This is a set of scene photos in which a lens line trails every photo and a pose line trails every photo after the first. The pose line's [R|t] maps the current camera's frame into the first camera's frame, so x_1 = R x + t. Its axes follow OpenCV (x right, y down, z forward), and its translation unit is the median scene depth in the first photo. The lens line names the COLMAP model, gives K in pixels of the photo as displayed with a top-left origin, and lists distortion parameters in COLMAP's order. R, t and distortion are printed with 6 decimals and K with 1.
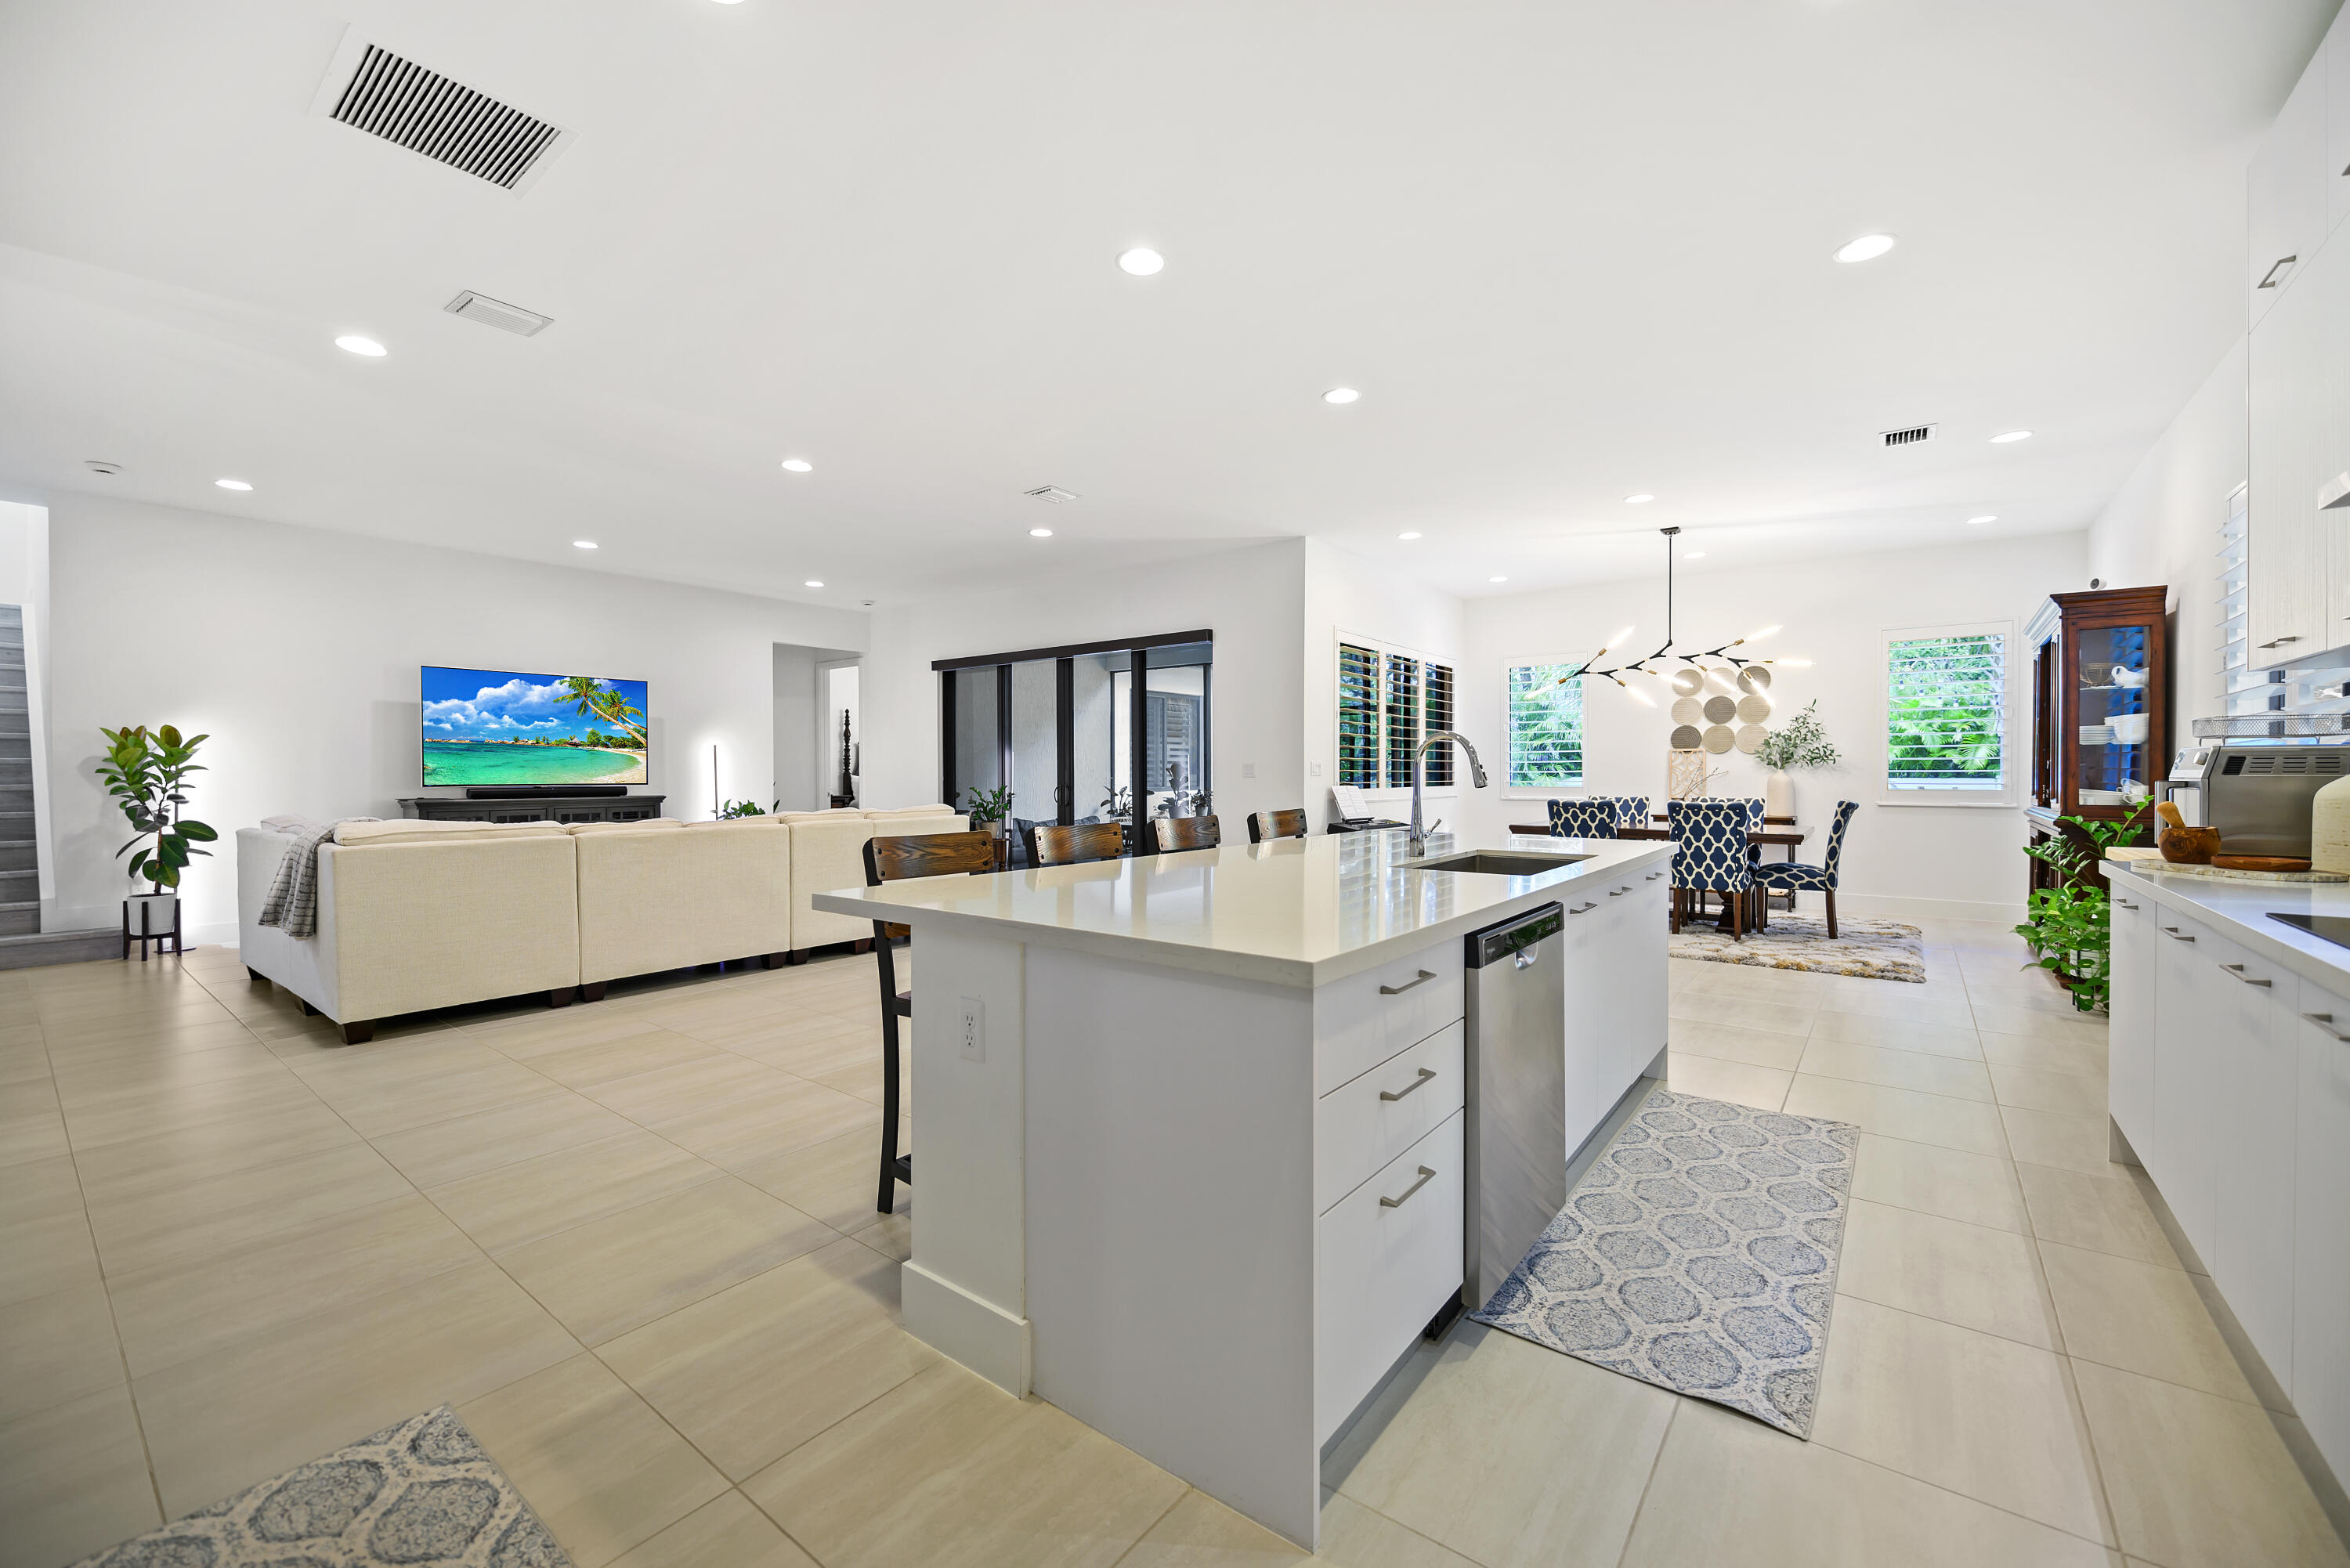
lens RADIAL K [[942.2, 0, 1182.0], [0, 942.2, 778.5], [0, 0, 1]] dist [-0.006157, -0.000357]
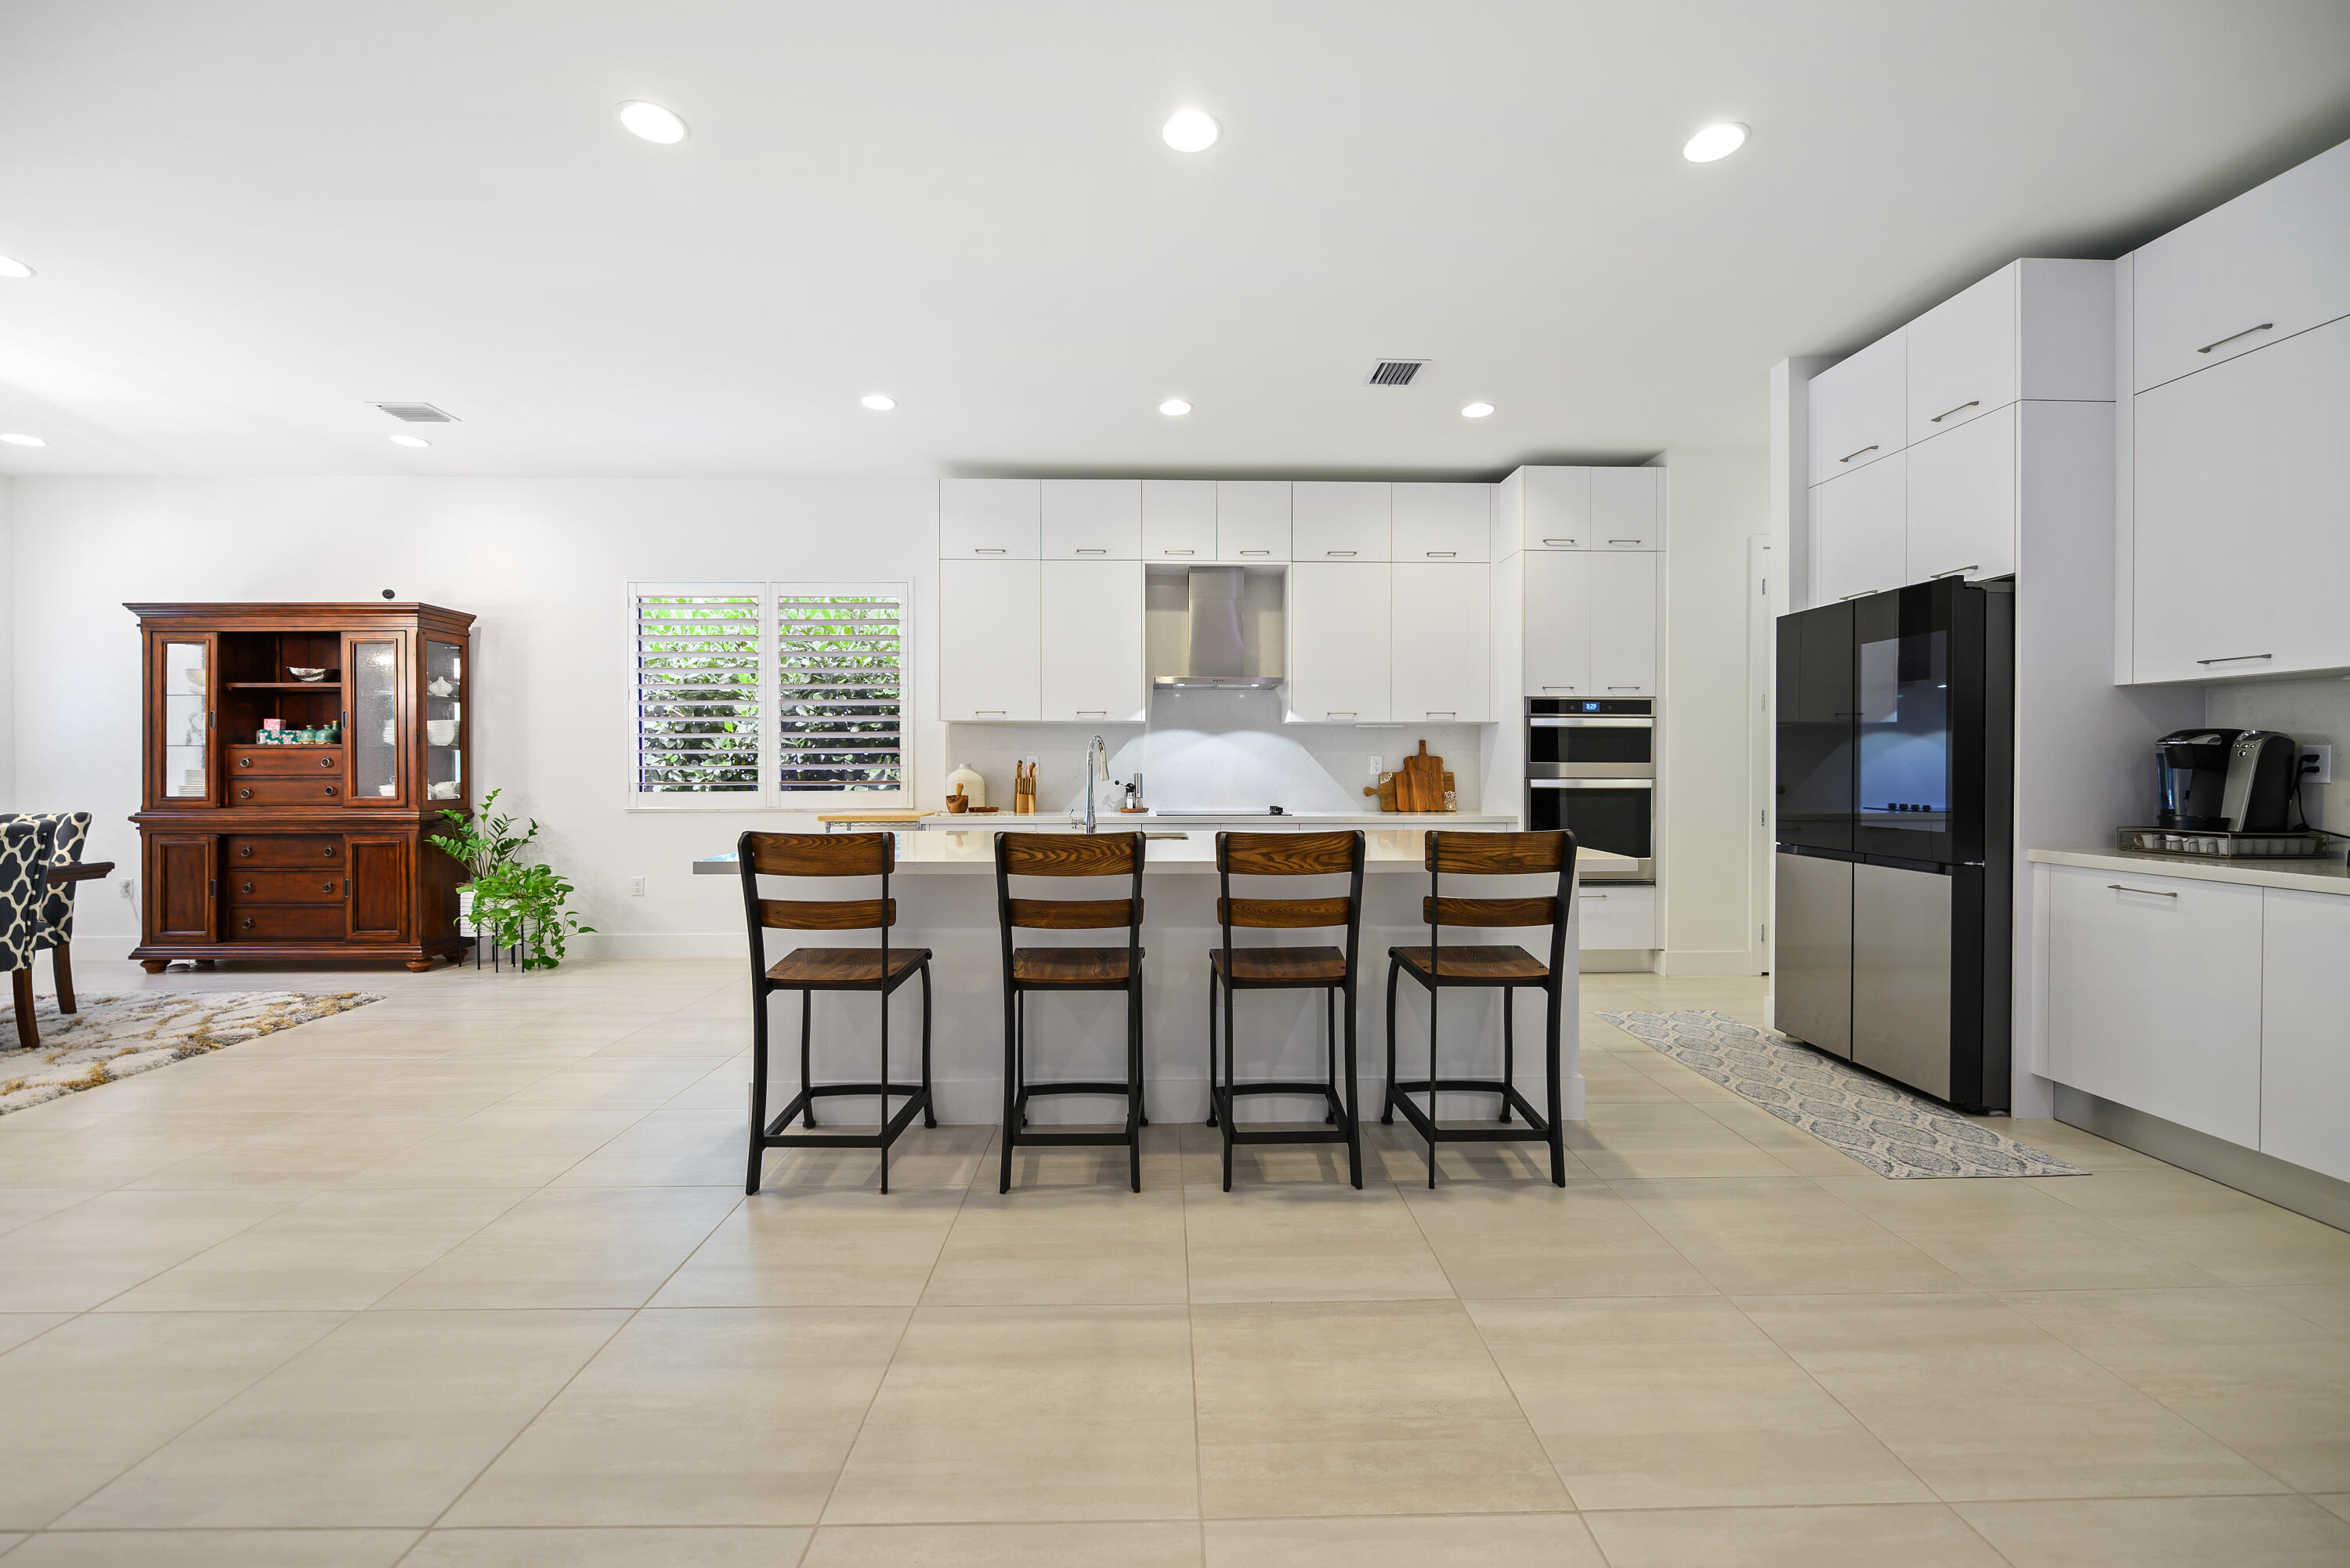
lens RADIAL K [[942.2, 0, 1176.5], [0, 942.2, 774.4], [0, 0, 1]] dist [-0.006157, -0.000357]
pose [[-0.624119, -0.002869, 0.781324, -0.374877], [0.008358, 0.999912, 0.010348, -0.005381], [-0.781284, 0.012989, -0.624040, 0.855206]]
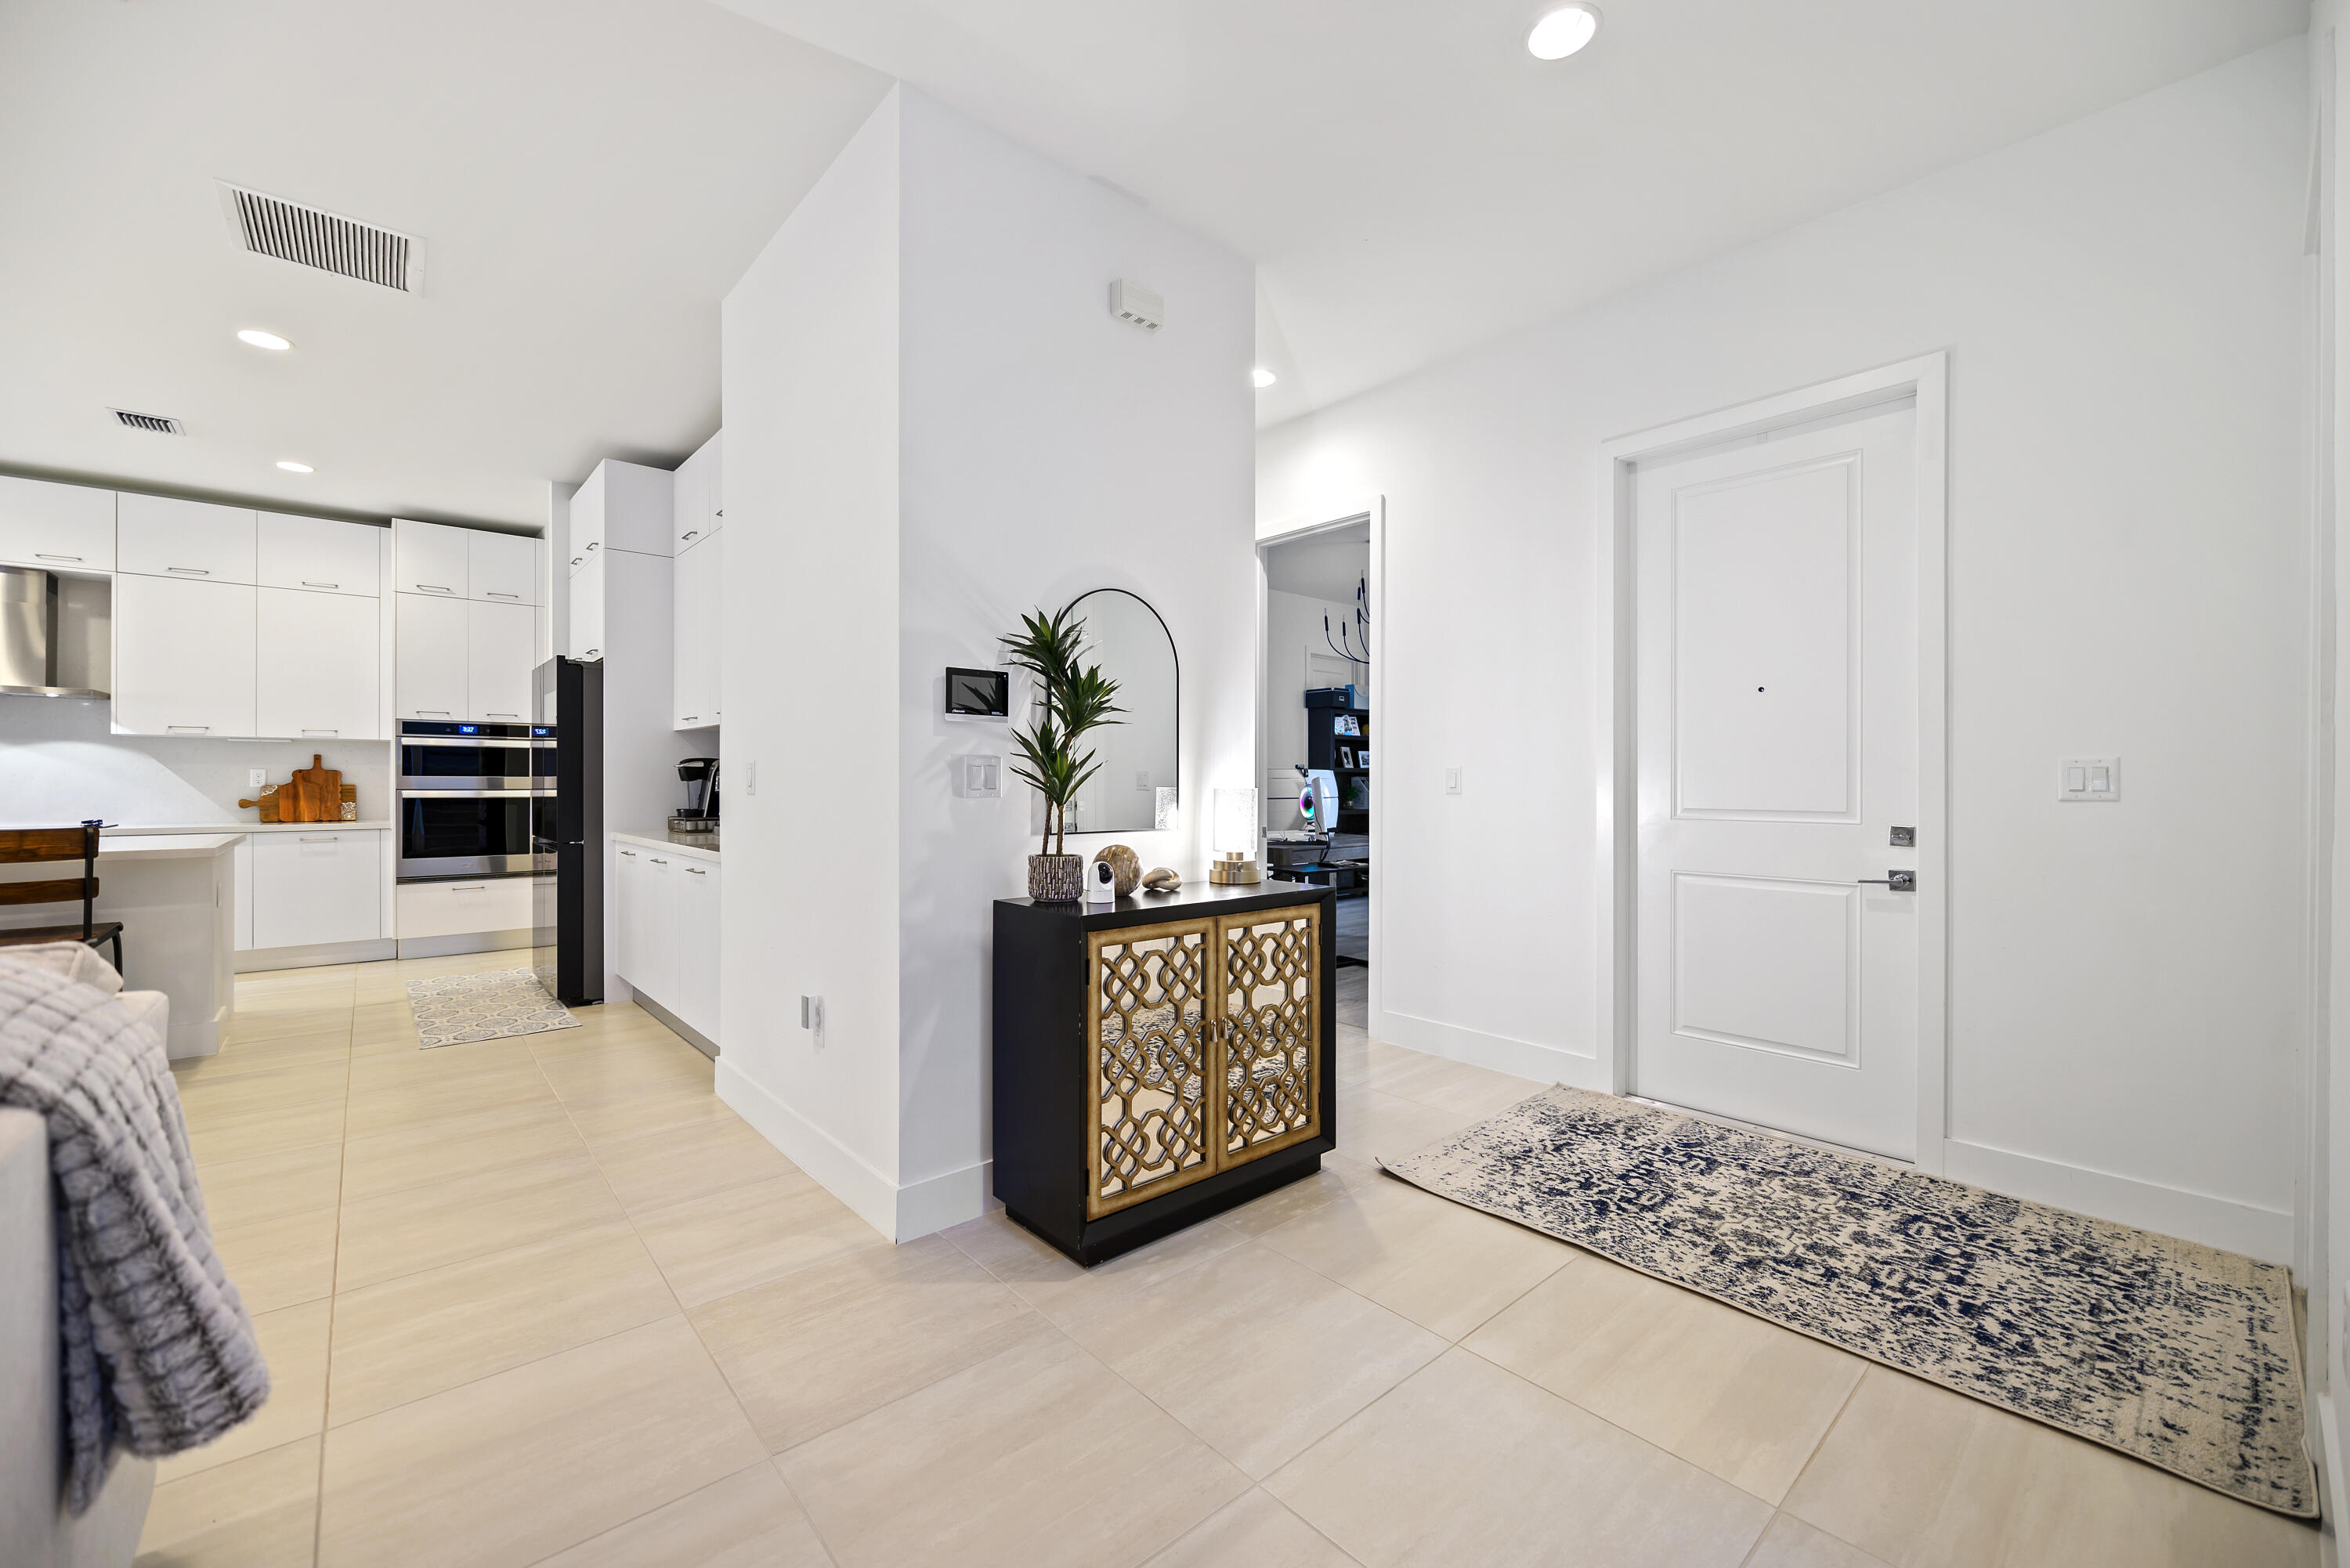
lens RADIAL K [[942.2, 0, 1178.9], [0, 942.2, 784.9], [0, 0, 1]] dist [-0.006157, -0.000357]
pose [[-0.979545, 0.000804, 0.201224, -0.931646], [0.002880, 0.999946, 0.010024, -0.002684], [-0.201205, 0.010398, -0.979494, 0.870339]]
